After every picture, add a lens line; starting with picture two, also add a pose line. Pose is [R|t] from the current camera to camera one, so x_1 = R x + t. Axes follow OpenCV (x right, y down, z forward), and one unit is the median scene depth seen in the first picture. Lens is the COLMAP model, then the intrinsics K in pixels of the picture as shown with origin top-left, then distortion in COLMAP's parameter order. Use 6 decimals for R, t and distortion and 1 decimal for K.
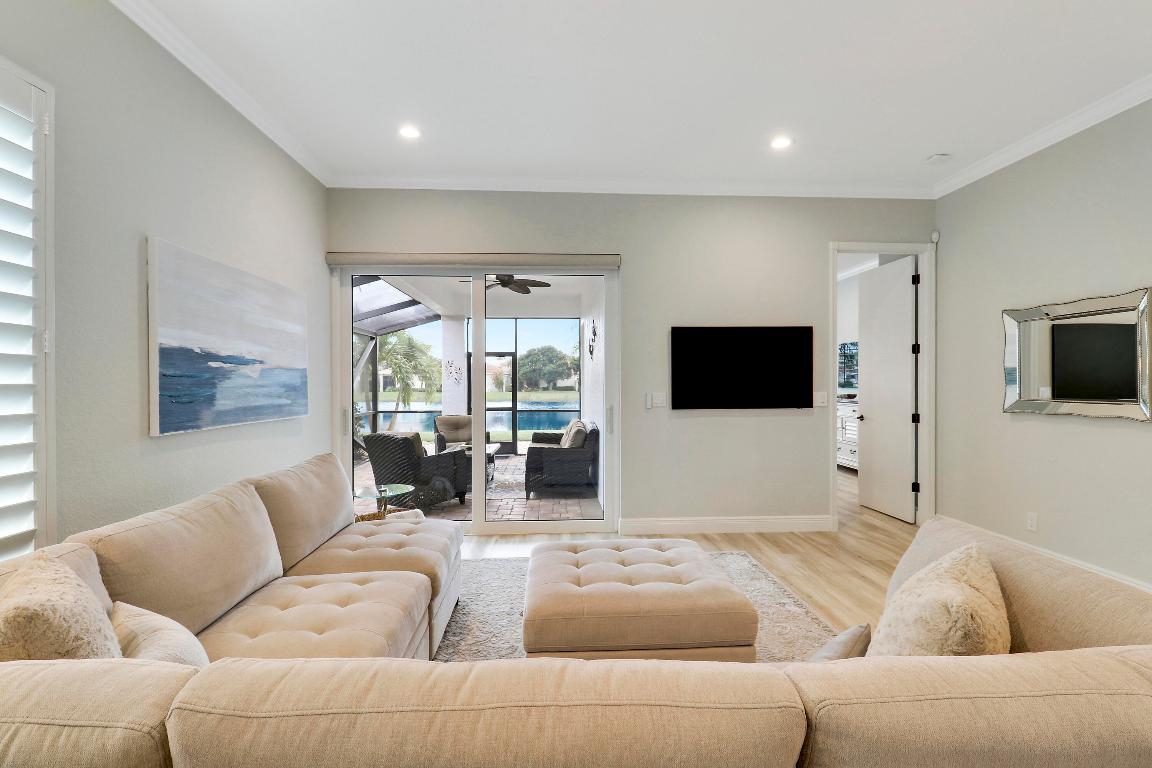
lens RADIAL K [[543.3, 0, 571.1], [0, 543.3, 386.4], [0, 0, 1]] dist [-0.001692, -0.000652]
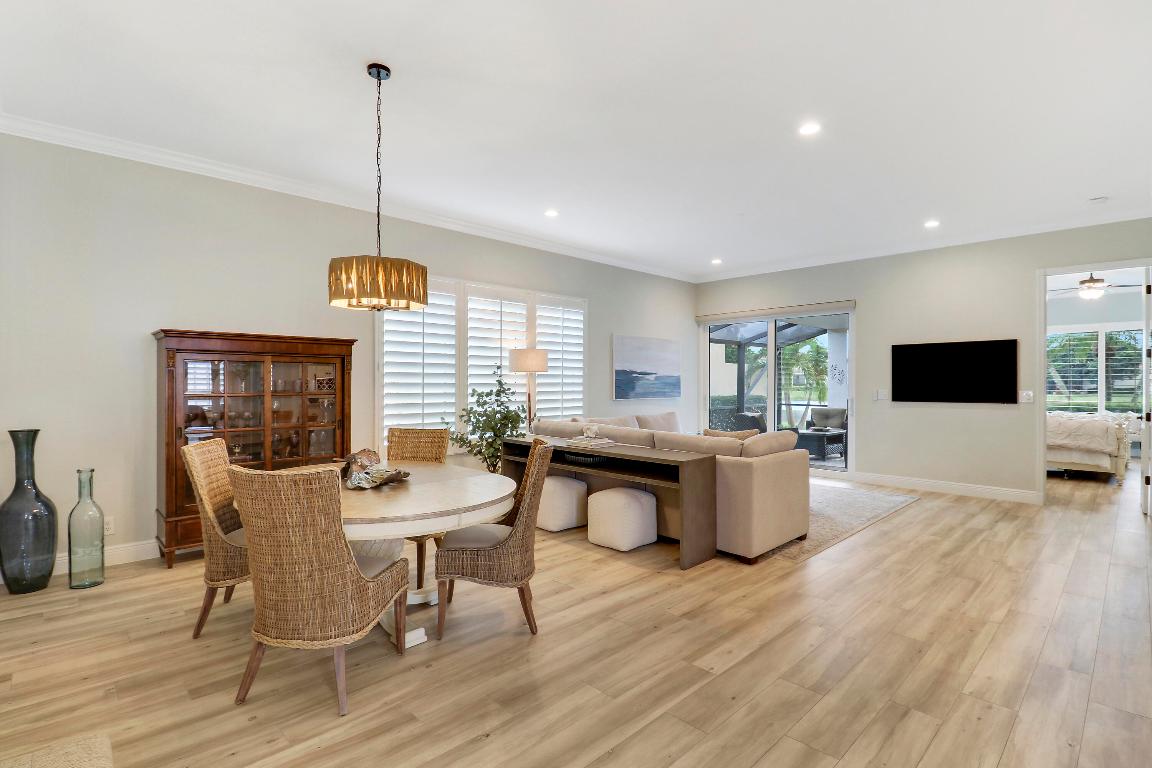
lens RADIAL K [[548.9, 0, 575.6], [0, 548.9, 378.8], [0, 0, 1]] dist [0.011471, -0.000814]
pose [[0.653959, -0.000077, -0.756530, 0.754598], [-0.008367, 0.999938, -0.007334, -0.000306], [0.756484, 0.011126, 0.653918, -0.620885]]
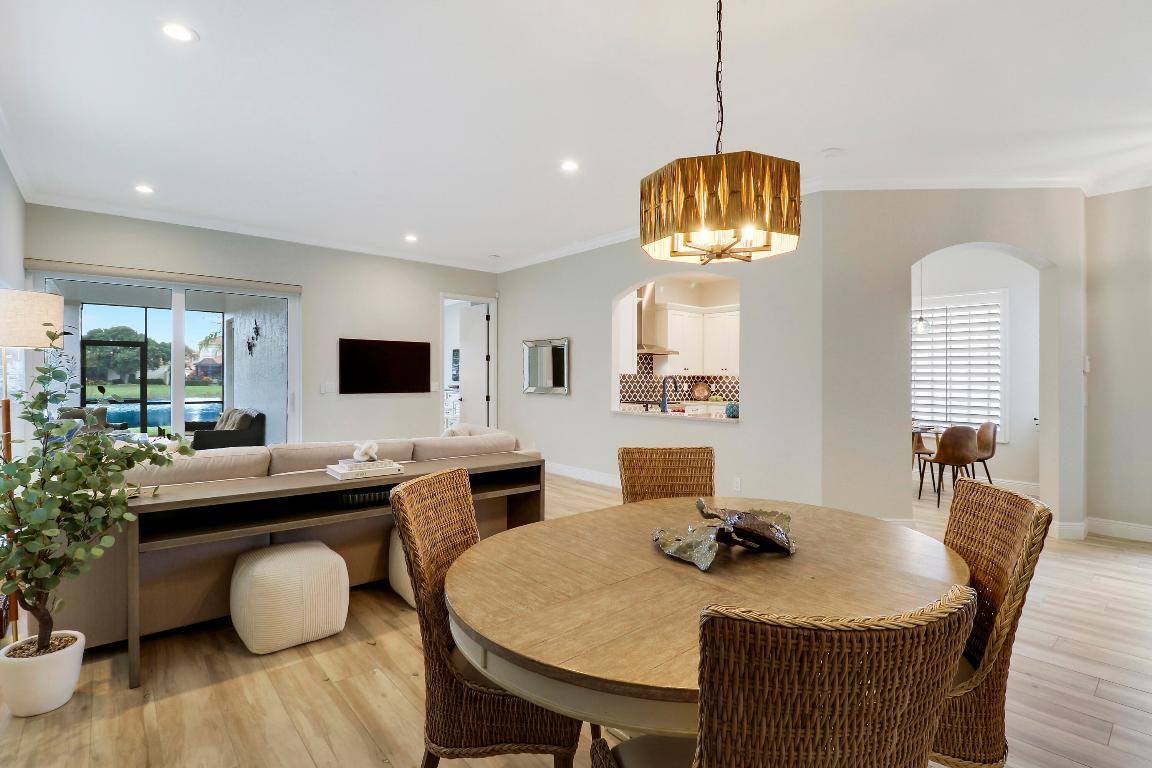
lens RADIAL K [[548.9, 0, 575.6], [0, 548.9, 378.8], [0, 0, 1]] dist [0.011471, -0.000814]
pose [[0.791609, 0.008813, 0.610964, -0.225554], [-0.006818, 0.999961, -0.005590, 0.005264], [-0.610990, 0.000259, 0.791638, -0.596024]]
